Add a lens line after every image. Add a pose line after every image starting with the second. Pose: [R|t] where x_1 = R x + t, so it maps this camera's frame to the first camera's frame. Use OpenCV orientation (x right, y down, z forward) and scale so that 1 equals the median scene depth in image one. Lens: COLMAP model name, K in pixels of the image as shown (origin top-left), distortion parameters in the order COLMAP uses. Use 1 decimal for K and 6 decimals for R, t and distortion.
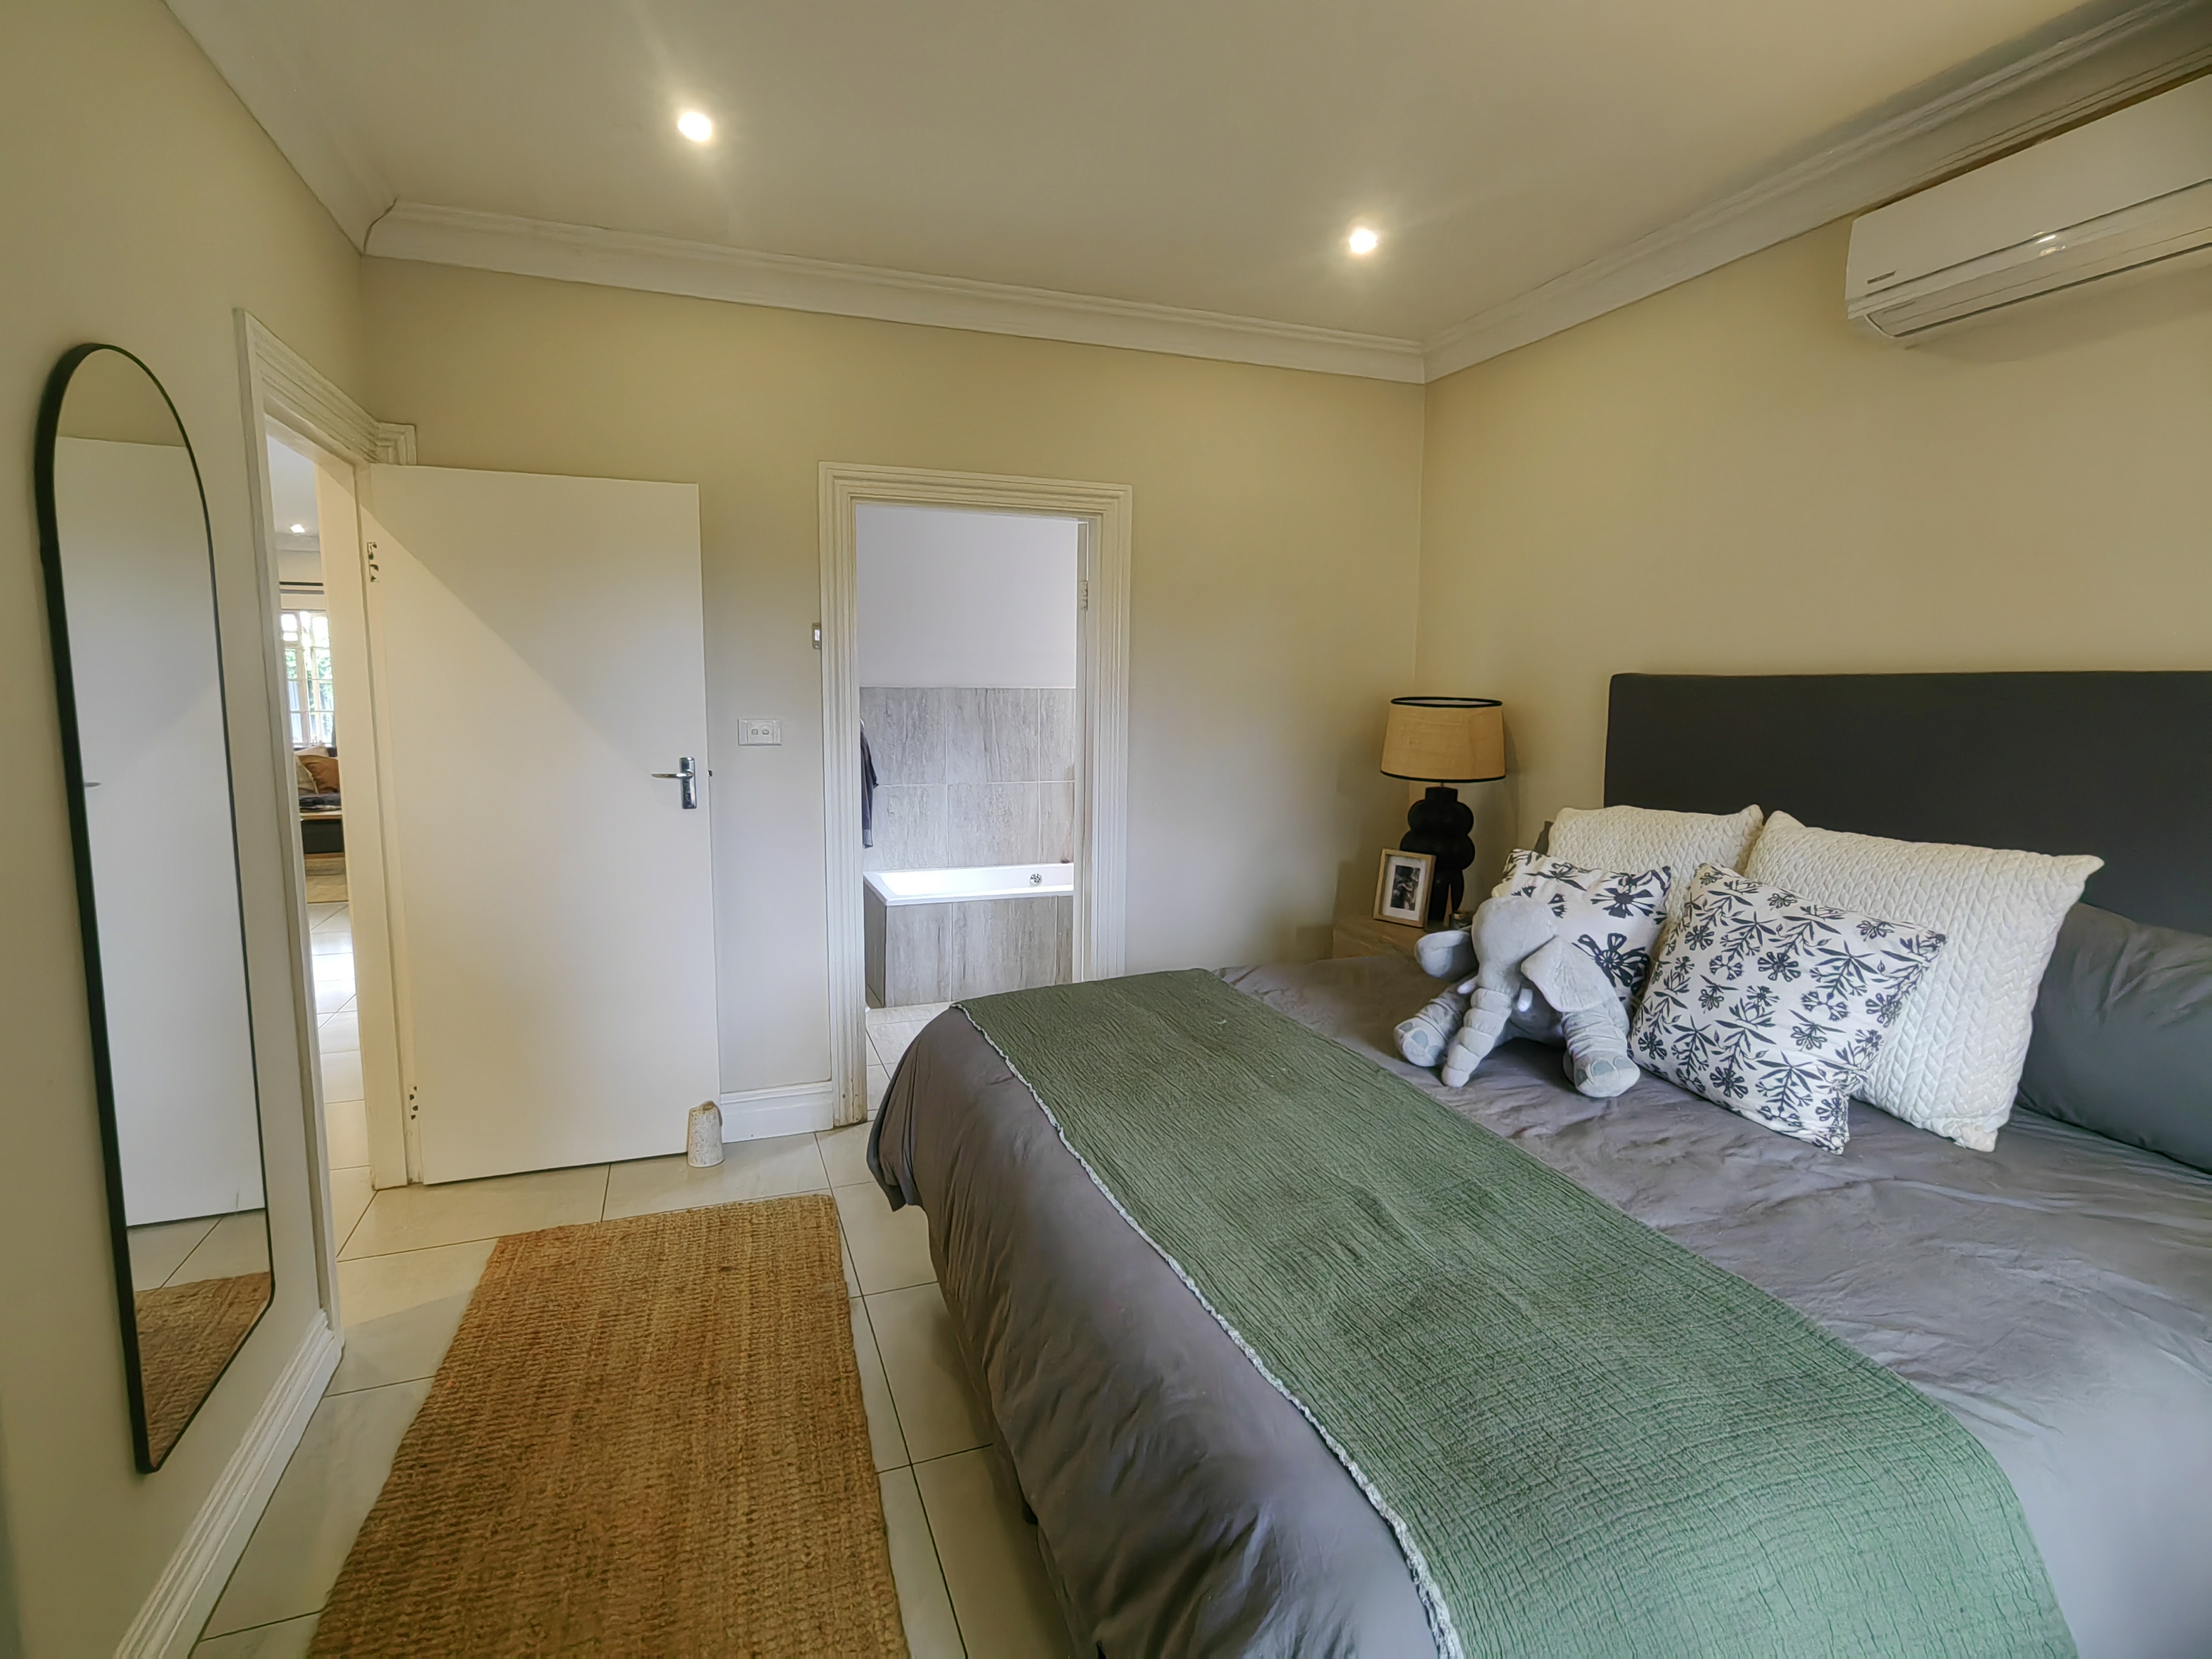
lens RADIAL K [[1101.5, 0, 1097.0], [0, 1101.5, 823.6], [0, 0, 1]] dist [-0.000674, 0.011082]
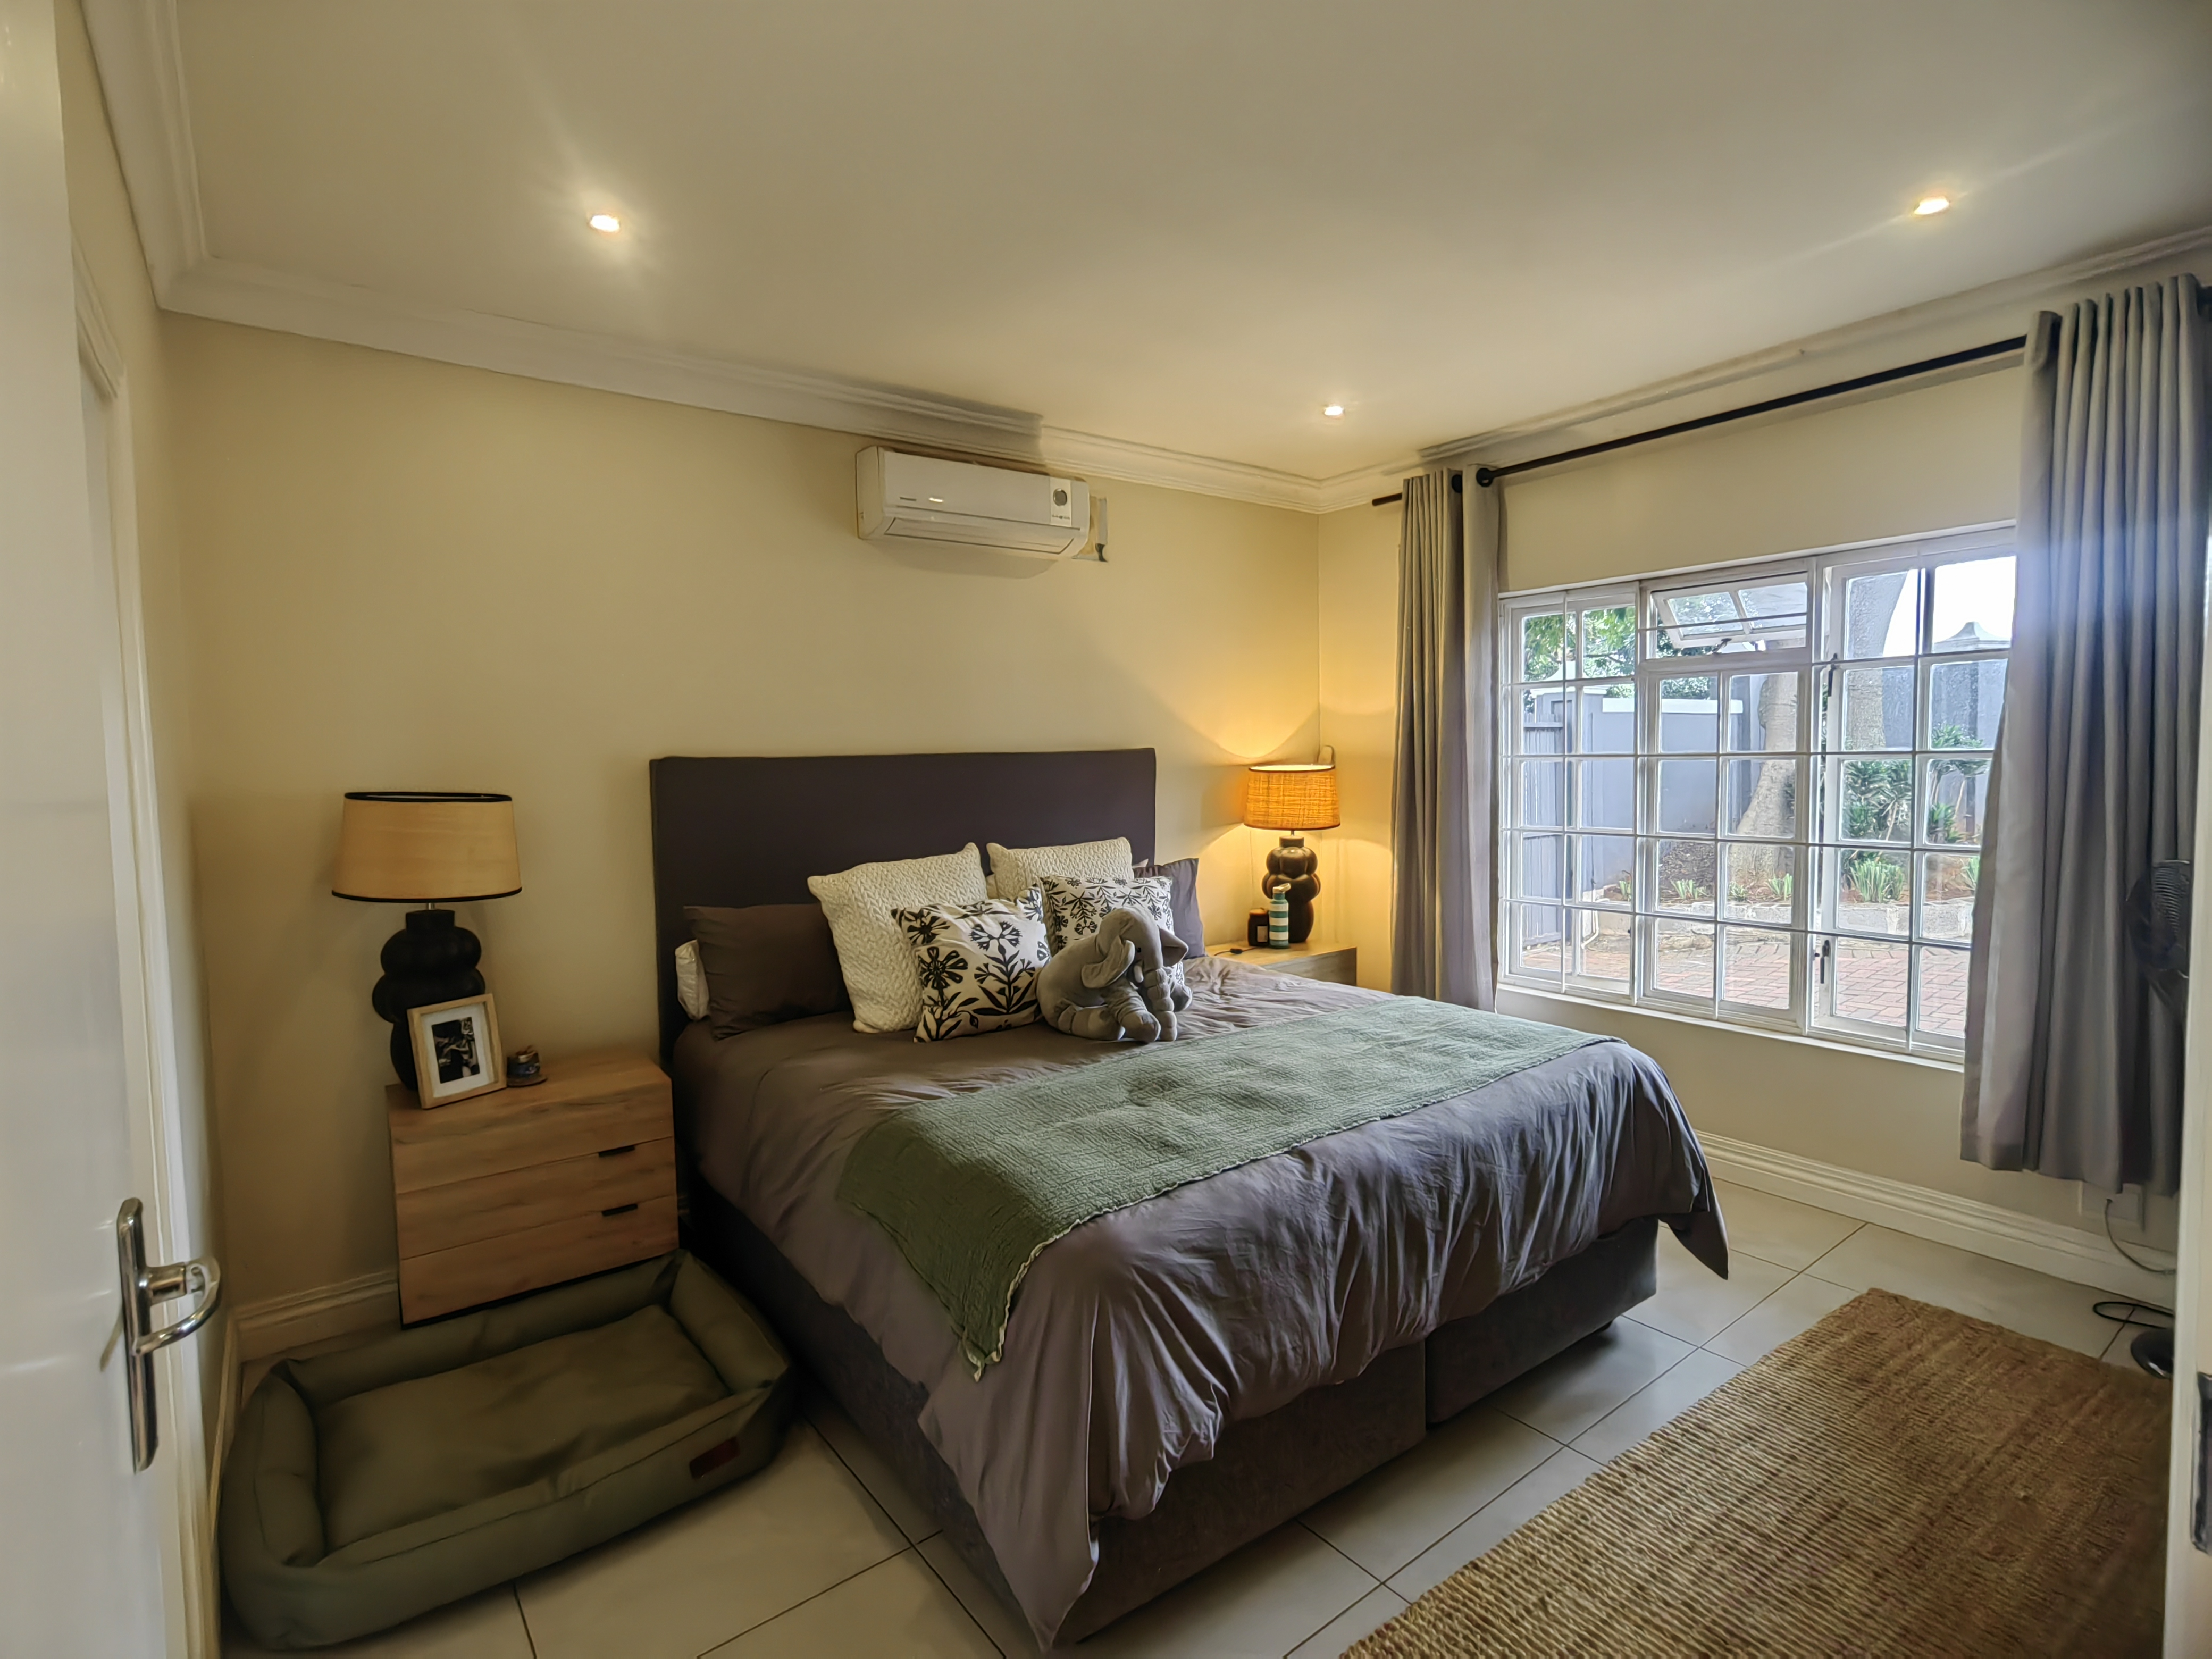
lens RADIAL K [[1101.5, 0, 1097.0], [0, 1101.5, 823.6], [0, 0, 1]] dist [-0.000674, 0.011082]
pose [[-0.298914, -0.055769, 0.952649, -0.631217], [0.133497, 0.986031, 0.099610, -0.124618], [-0.944896, 0.156951, -0.287294, 0.918448]]
